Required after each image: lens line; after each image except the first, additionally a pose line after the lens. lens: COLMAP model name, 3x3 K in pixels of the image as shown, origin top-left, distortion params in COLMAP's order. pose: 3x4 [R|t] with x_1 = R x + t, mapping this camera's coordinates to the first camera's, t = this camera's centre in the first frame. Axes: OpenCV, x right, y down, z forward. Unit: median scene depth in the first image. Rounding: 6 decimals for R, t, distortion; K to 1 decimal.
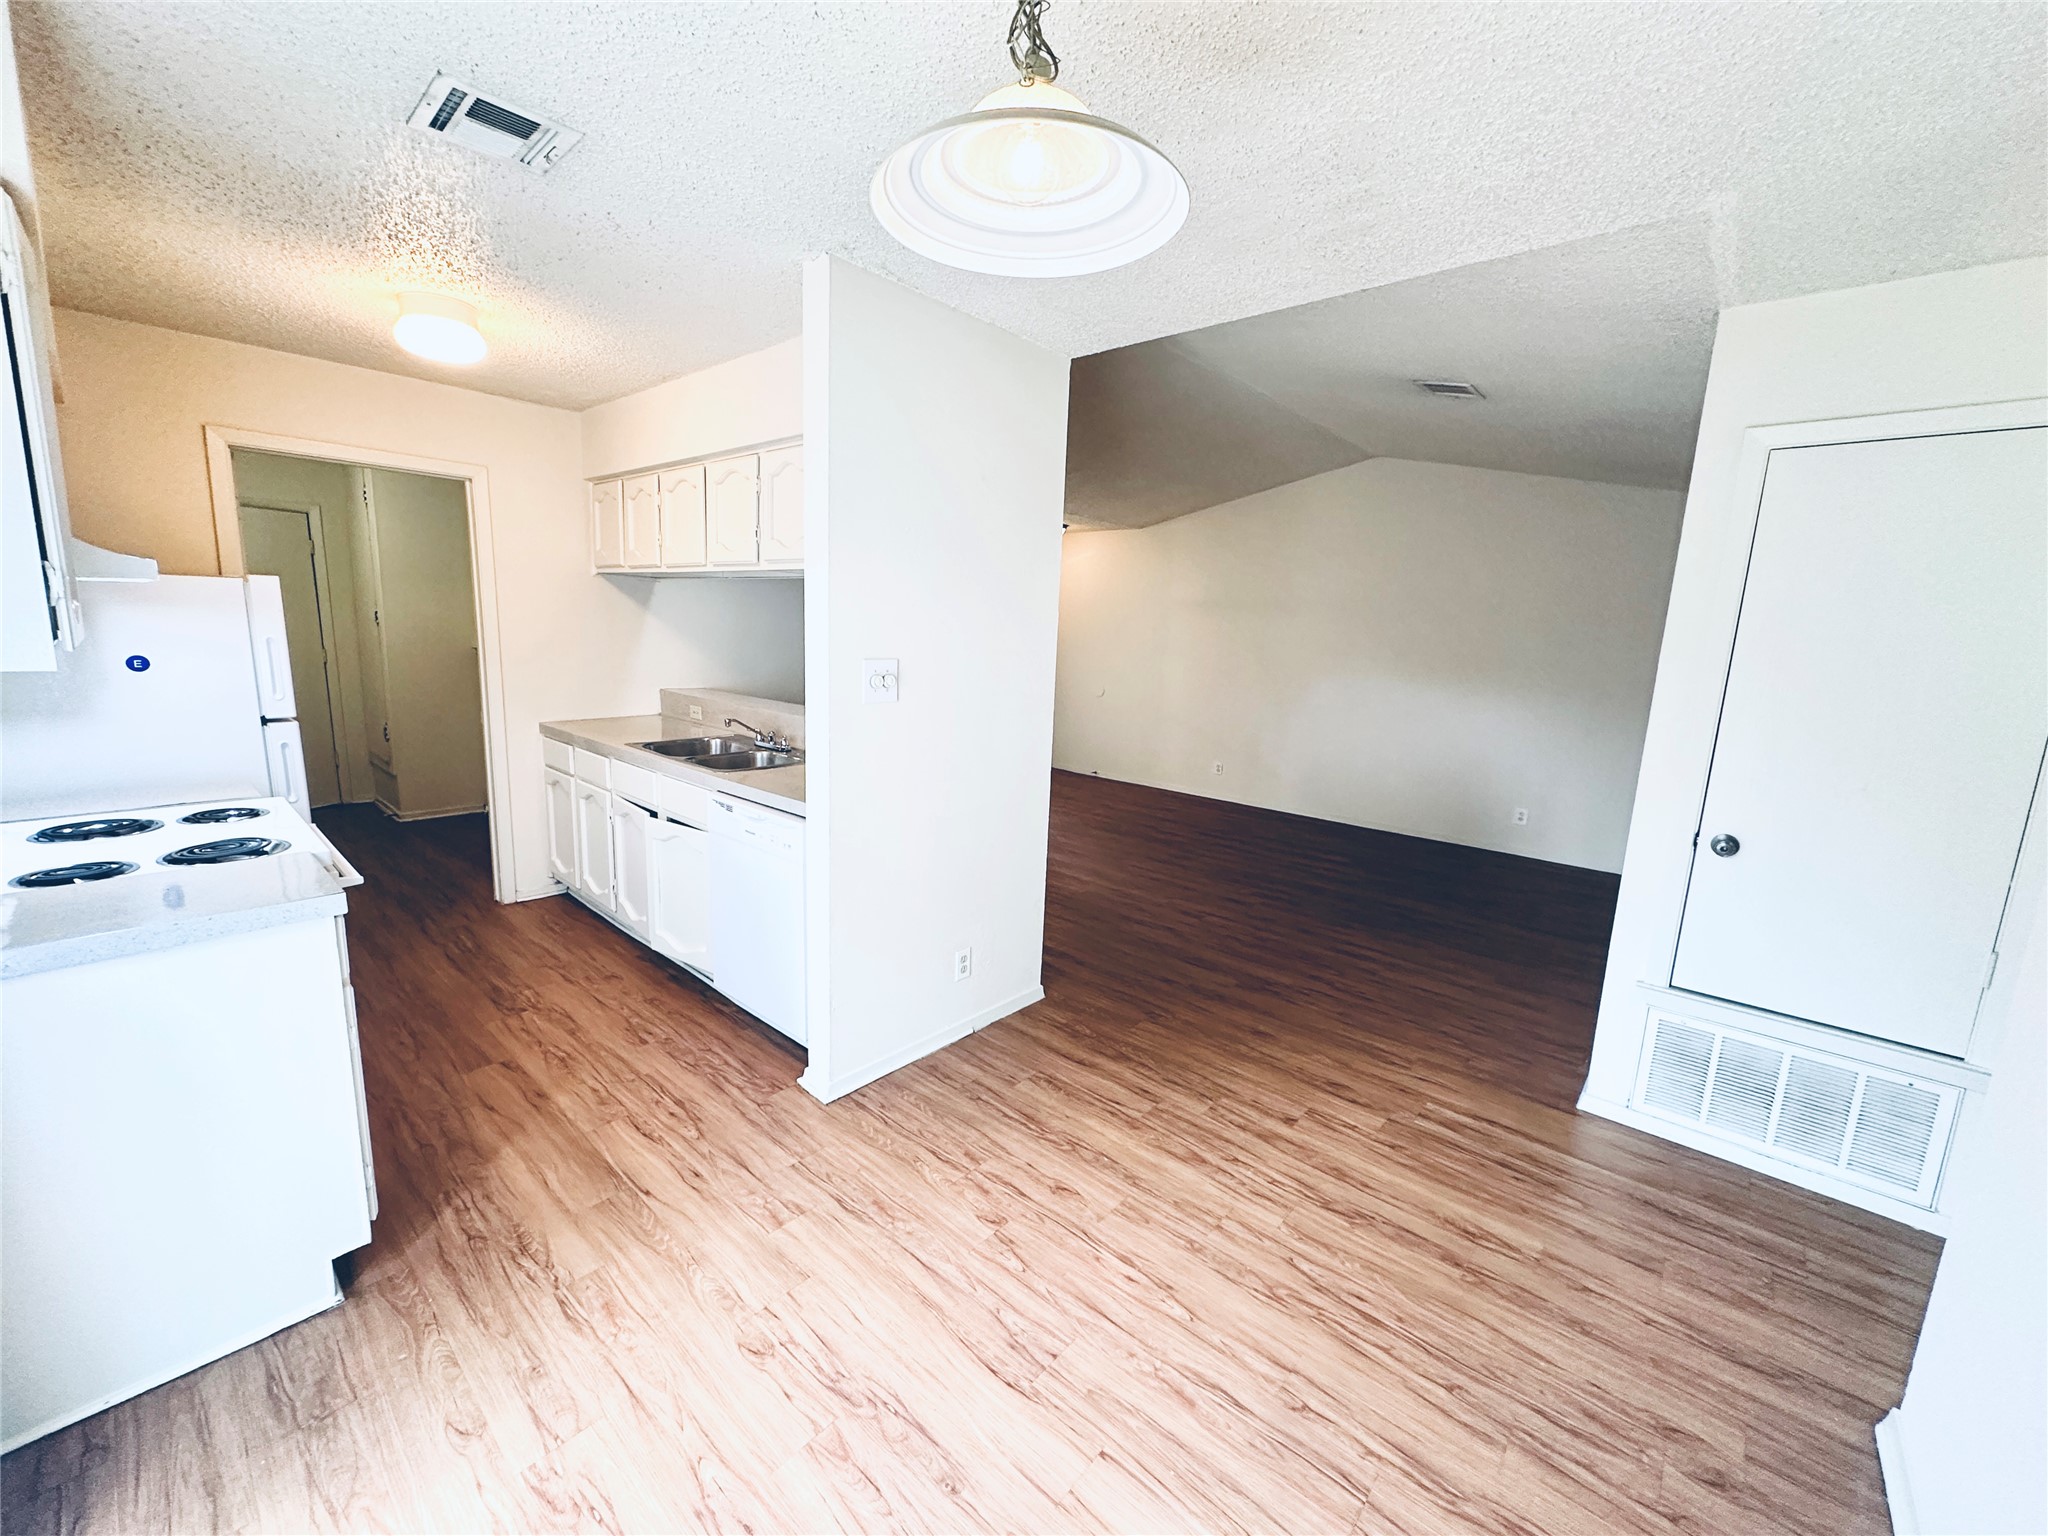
lens RADIAL K [[816.4, 0, 1020.6], [0, 816.4, 771.2], [0, 0, 1]] dist [0.001921, 0.000311]
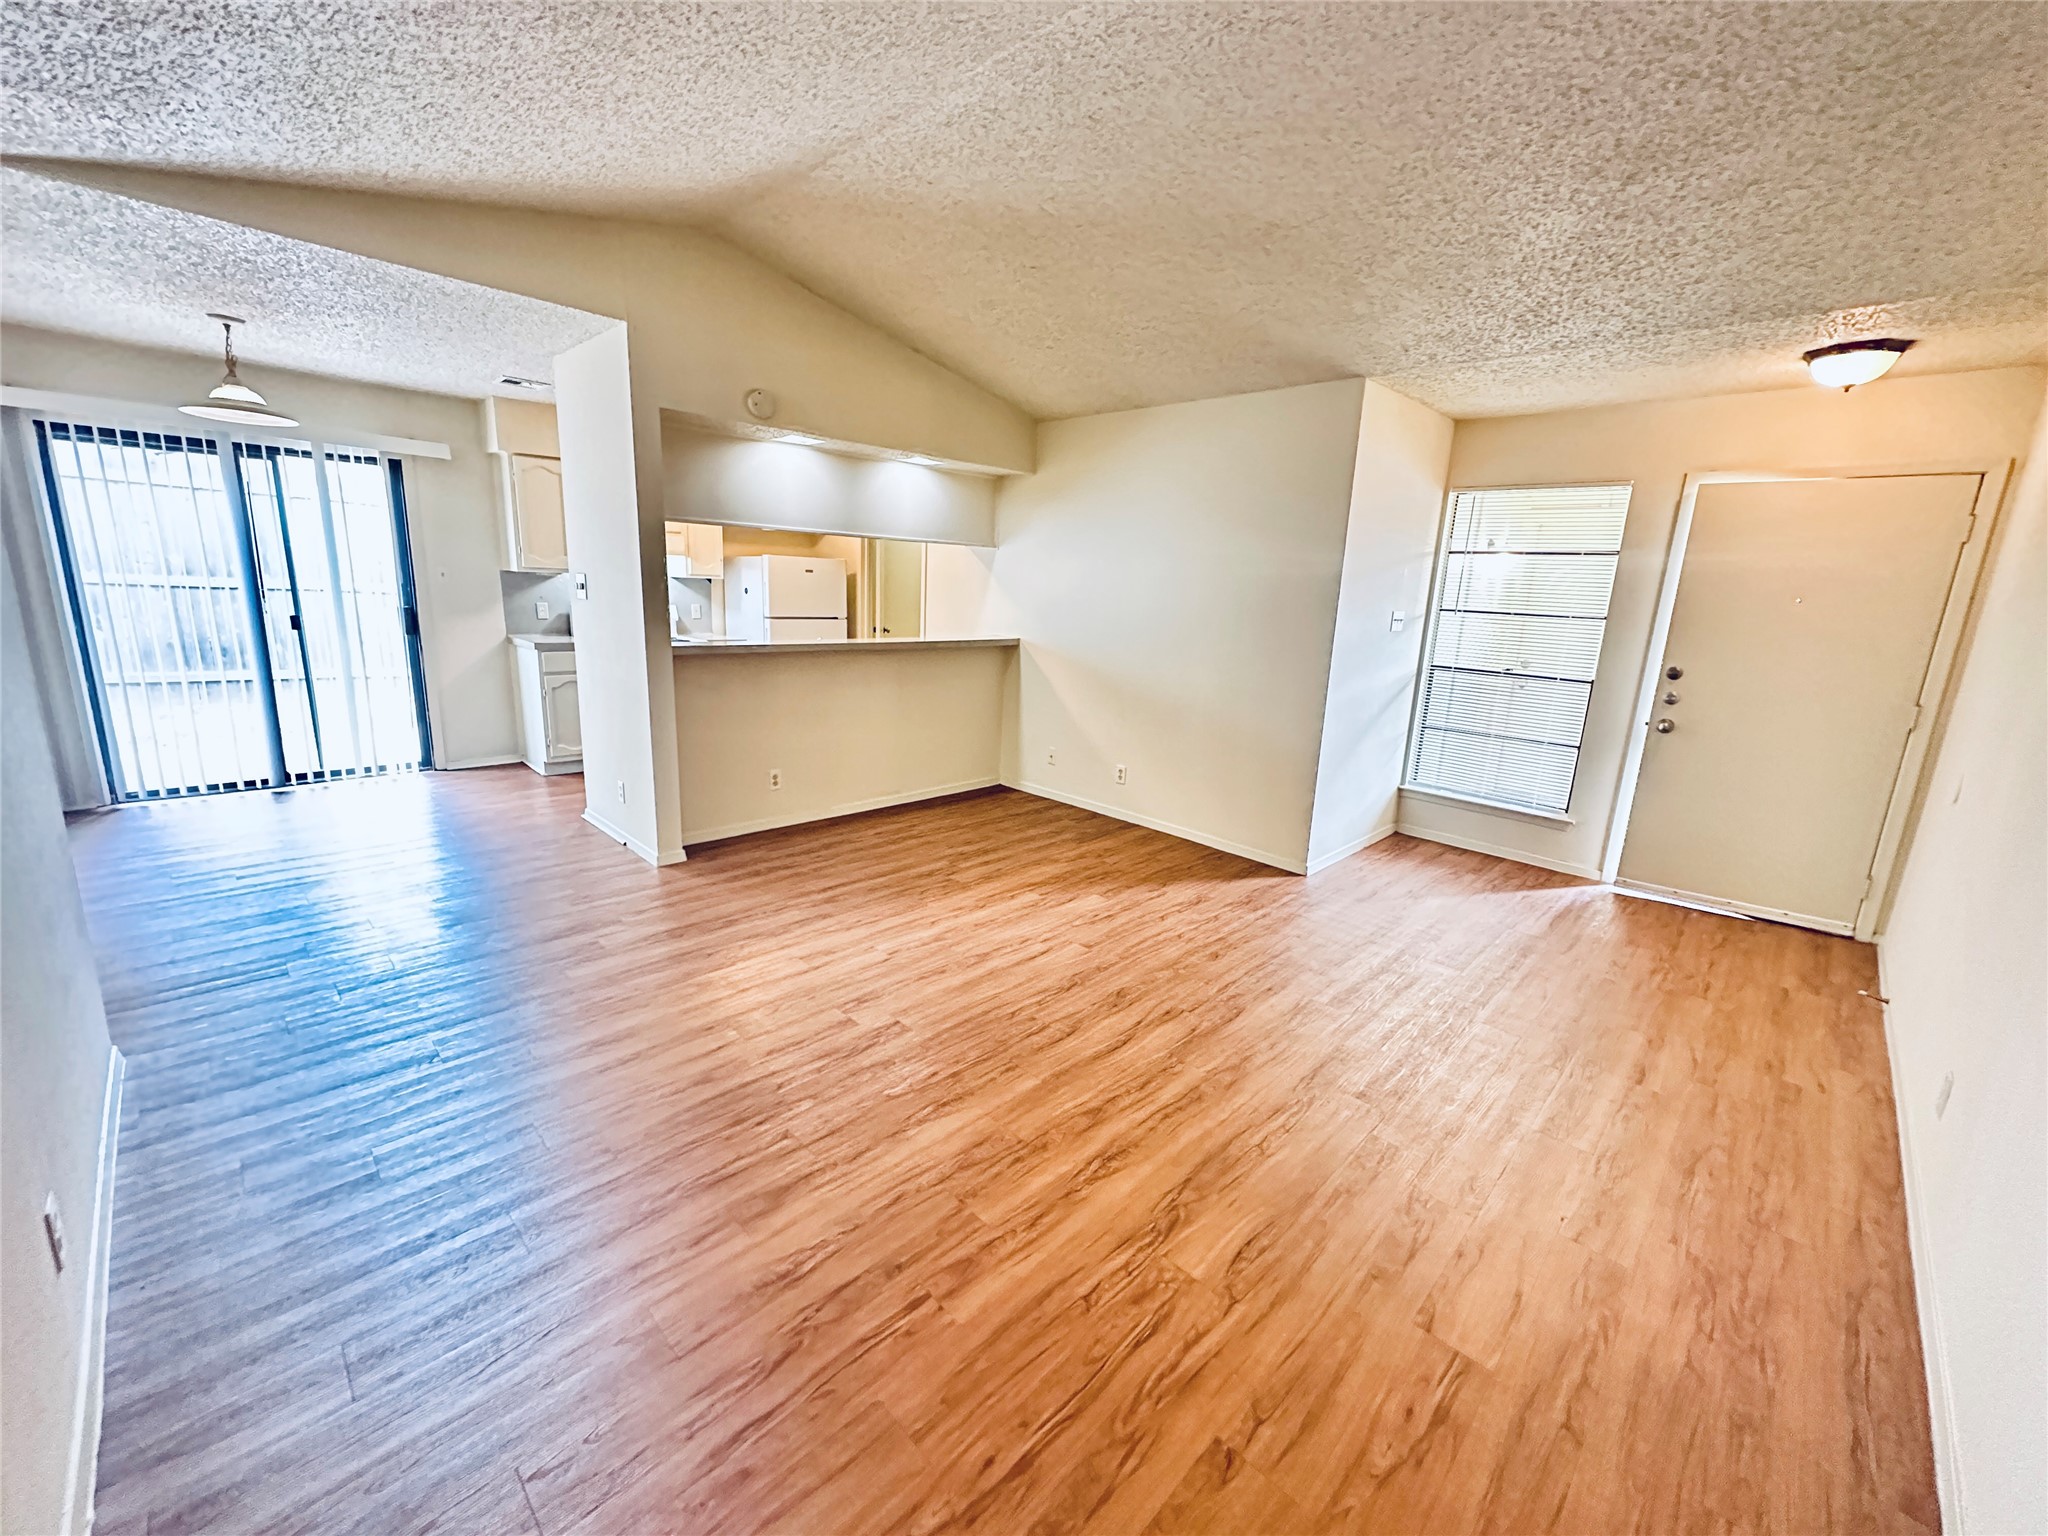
lens RADIAL K [[816.4, 0, 1020.6], [0, 816.4, 771.2], [0, 0, 1]] dist [0.001921, 0.000311]
pose [[-0.044433, 0.189735, -0.980829, 0.987442], [-0.222623, 0.955230, 0.194869, -0.181157], [0.973891, 0.227014, -0.000205, 1.273339]]
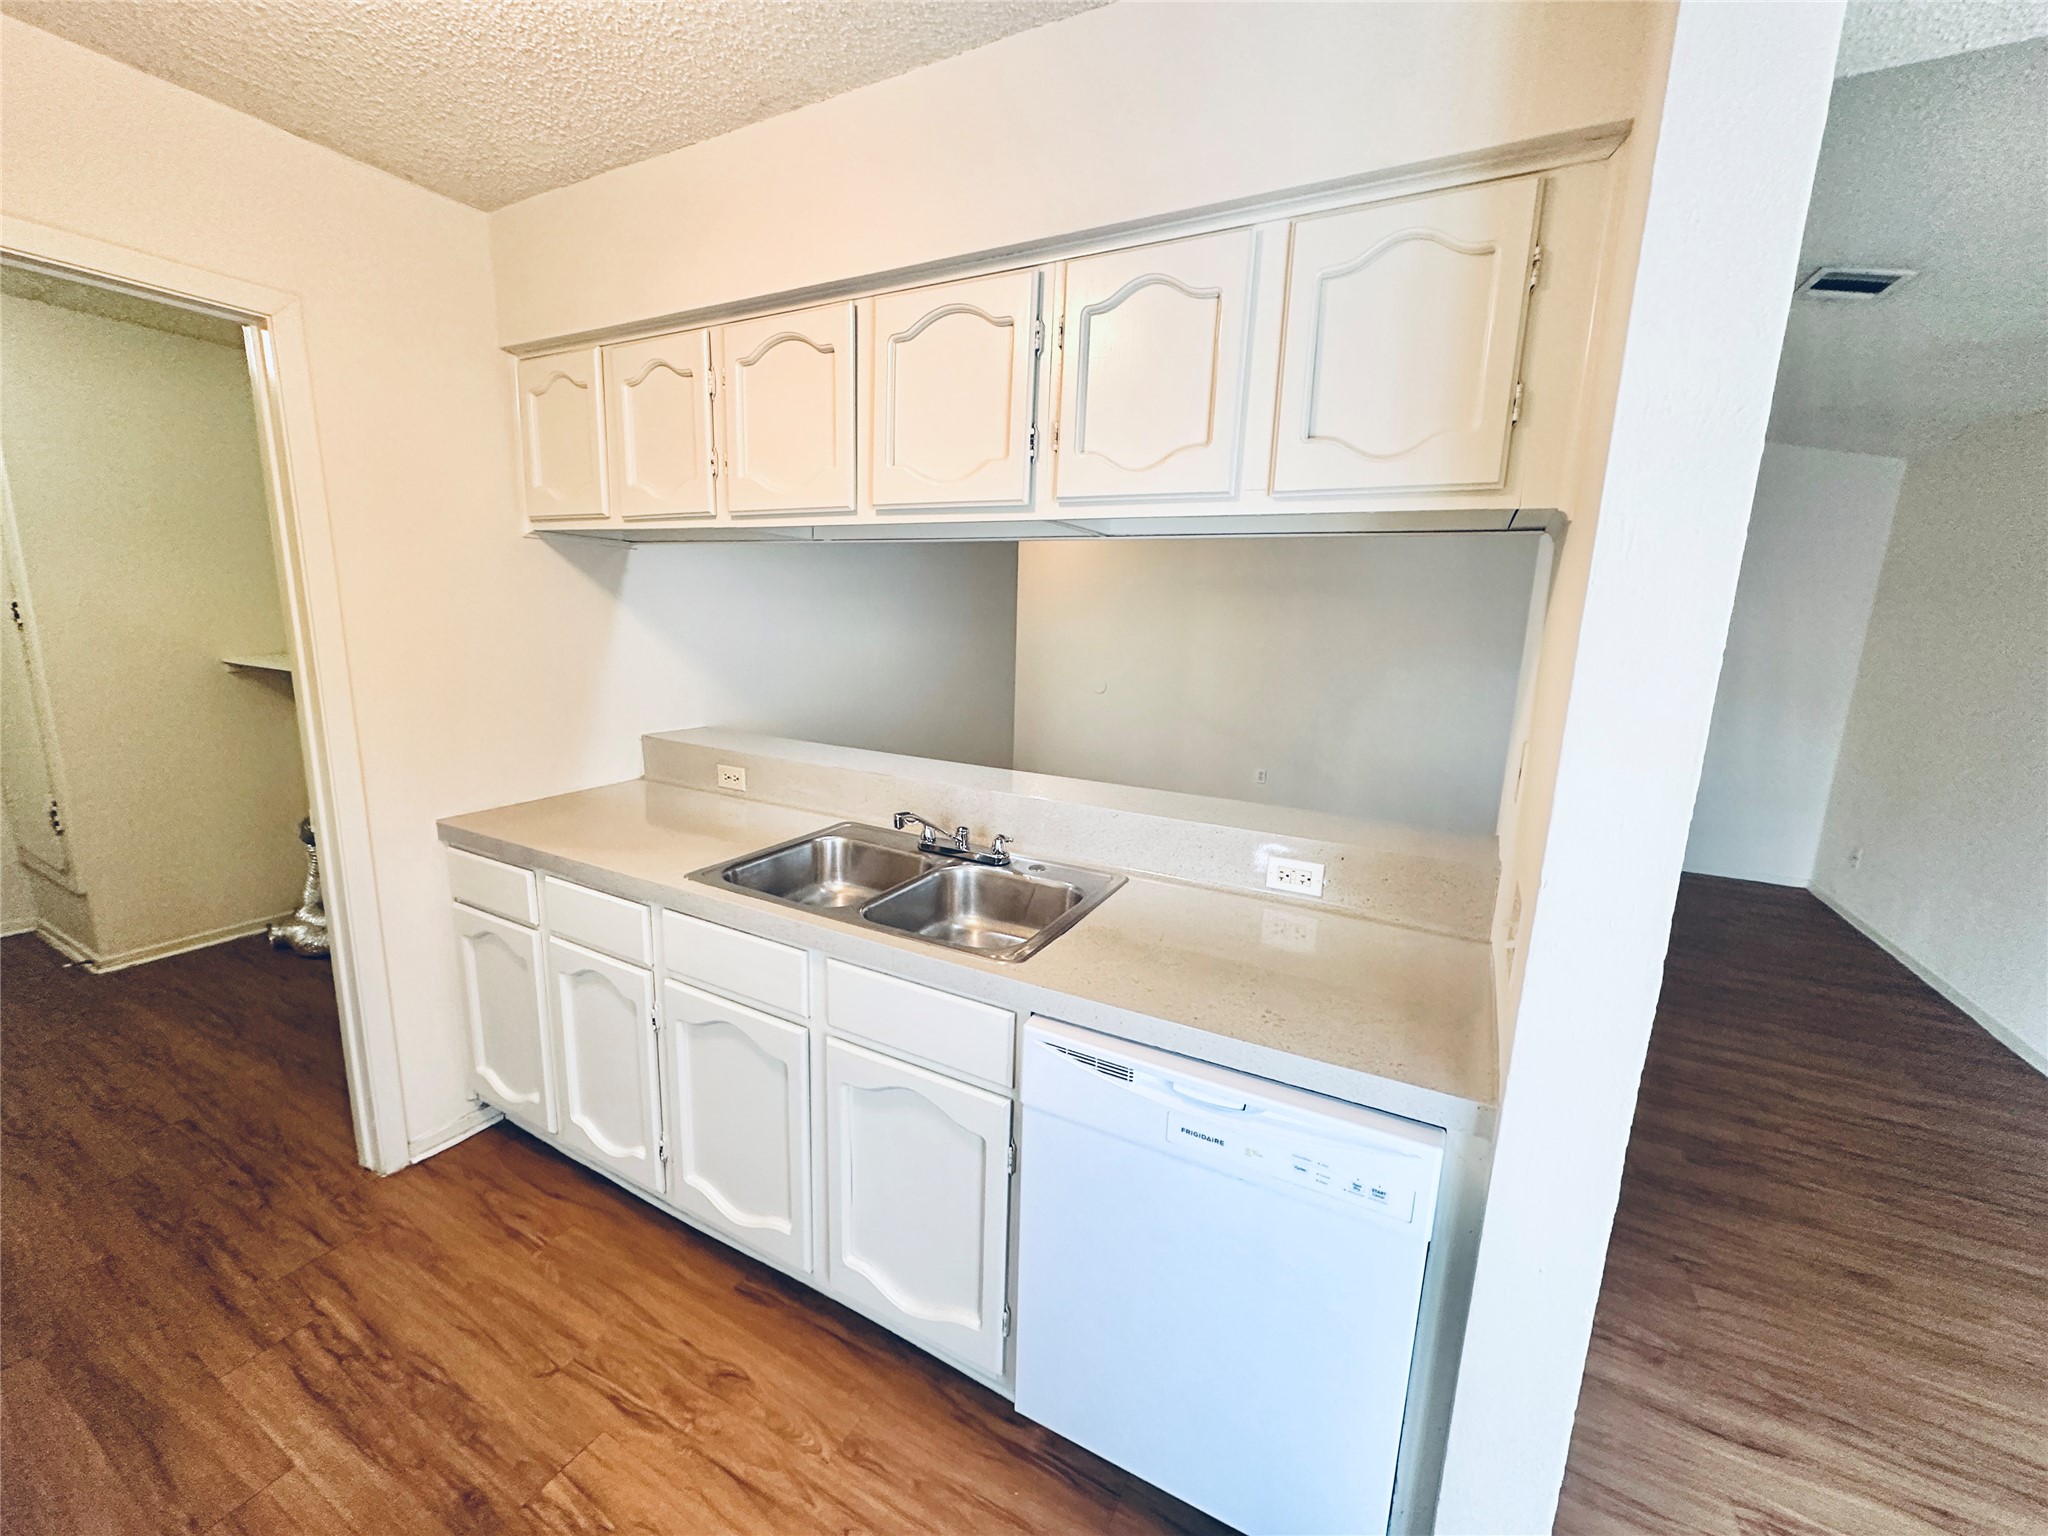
lens RADIAL K [[814.3, 0, 1021.7], [0, 814.3, 772.9], [0, 0, 1]] dist [0.000437, 0.000385]
pose [[0.973080, -0.056686, 0.223386, -0.361445], [0.049842, 0.998102, 0.036163, -0.095434], [-0.225012, -0.024055, 0.974059, 0.437733]]
